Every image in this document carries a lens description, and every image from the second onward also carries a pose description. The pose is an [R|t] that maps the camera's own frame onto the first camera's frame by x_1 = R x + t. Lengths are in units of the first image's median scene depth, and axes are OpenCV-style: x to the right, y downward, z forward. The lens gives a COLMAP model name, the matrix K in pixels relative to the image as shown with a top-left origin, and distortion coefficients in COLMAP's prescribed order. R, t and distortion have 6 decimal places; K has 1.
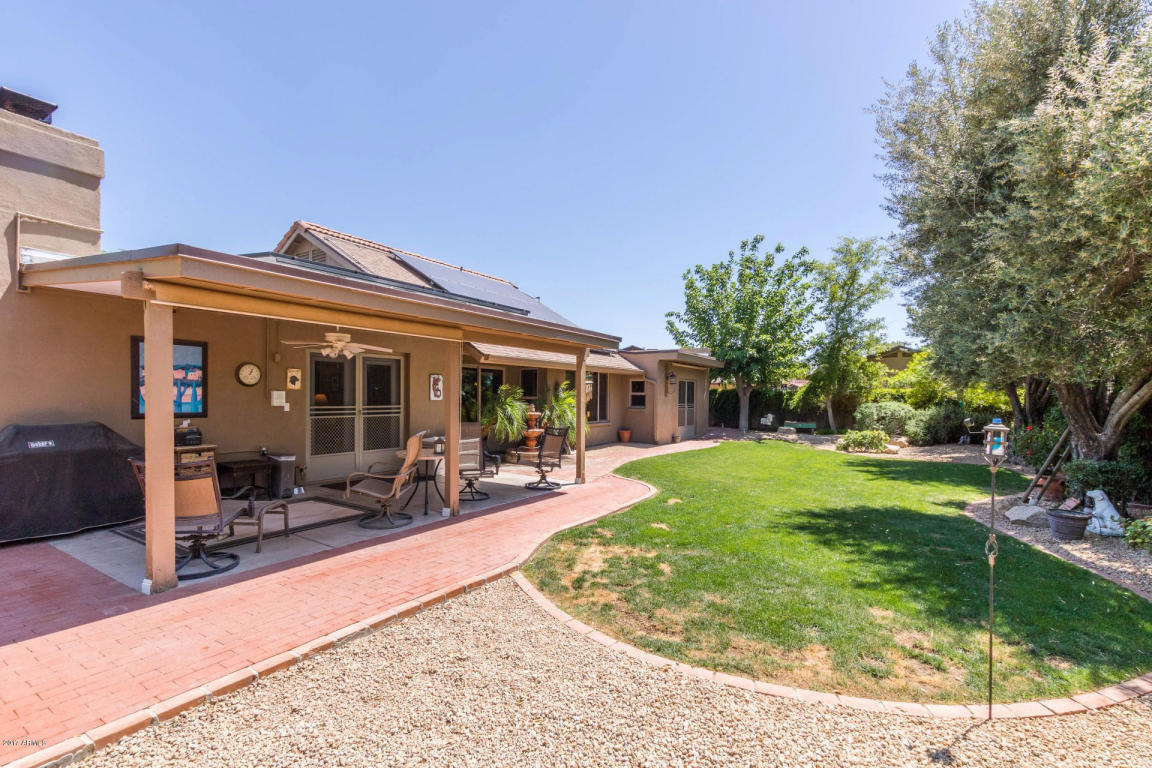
lens RADIAL K [[531.3, 0, 584.9], [0, 531.3, 404.2], [0, 0, 1]] dist [0.004030, 0.000558]
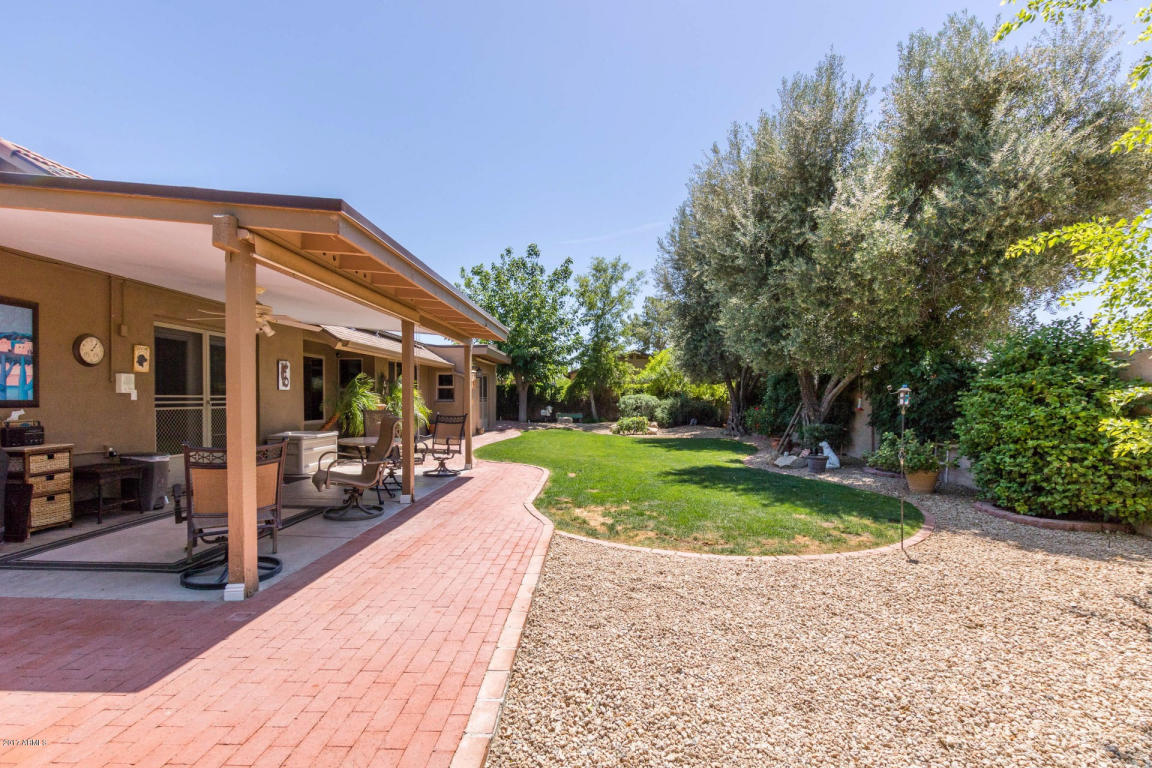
lens RADIAL K [[531.3, 0, 584.9], [0, 531.3, 404.2], [0, 0, 1]] dist [0.004030, 0.000558]
pose [[0.856682, -0.014304, 0.515646, -0.394694], [0.014012, 0.999892, 0.004458, 0.024540], [-0.515654, 0.003406, 0.856790, -0.003785]]
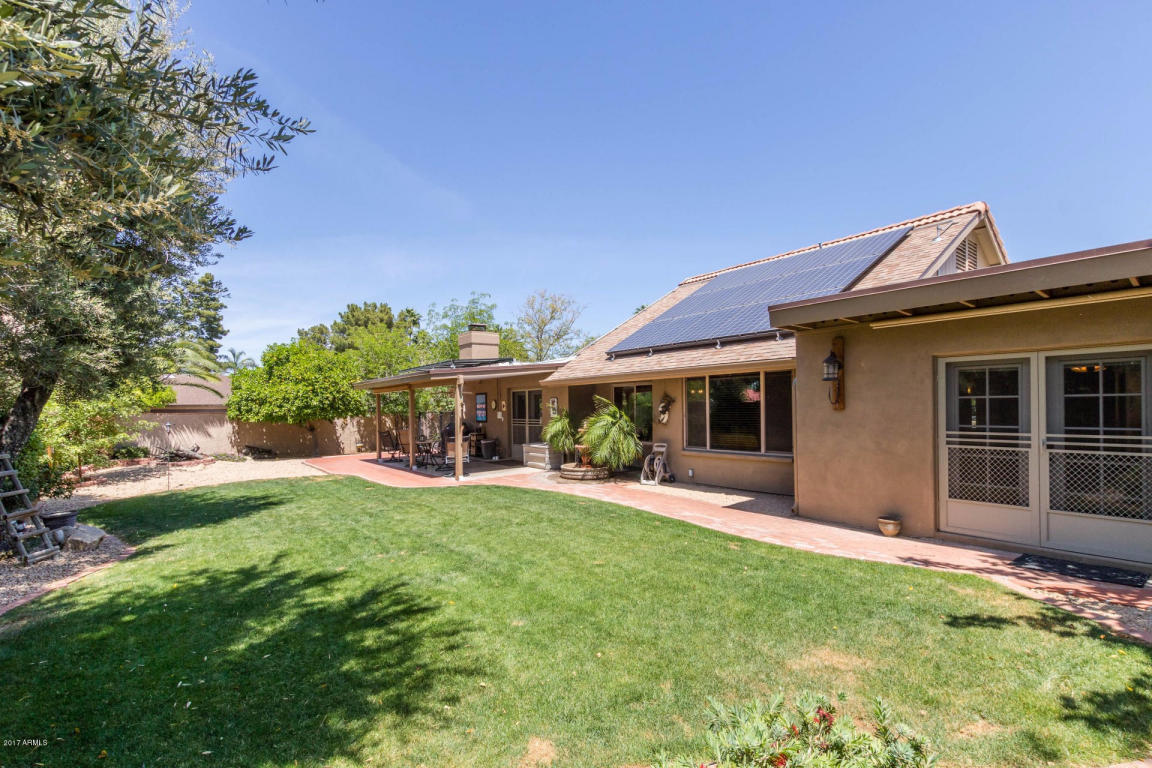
lens RADIAL K [[531.3, 0, 584.9], [0, 531.3, 404.2], [0, 0, 1]] dist [0.004030, 0.000558]
pose [[-0.322869, -0.055244, -0.944830, 1.332129], [-0.046194, 0.998025, -0.042568, 0.020391], [0.945316, 0.029902, -0.324783, 1.984808]]
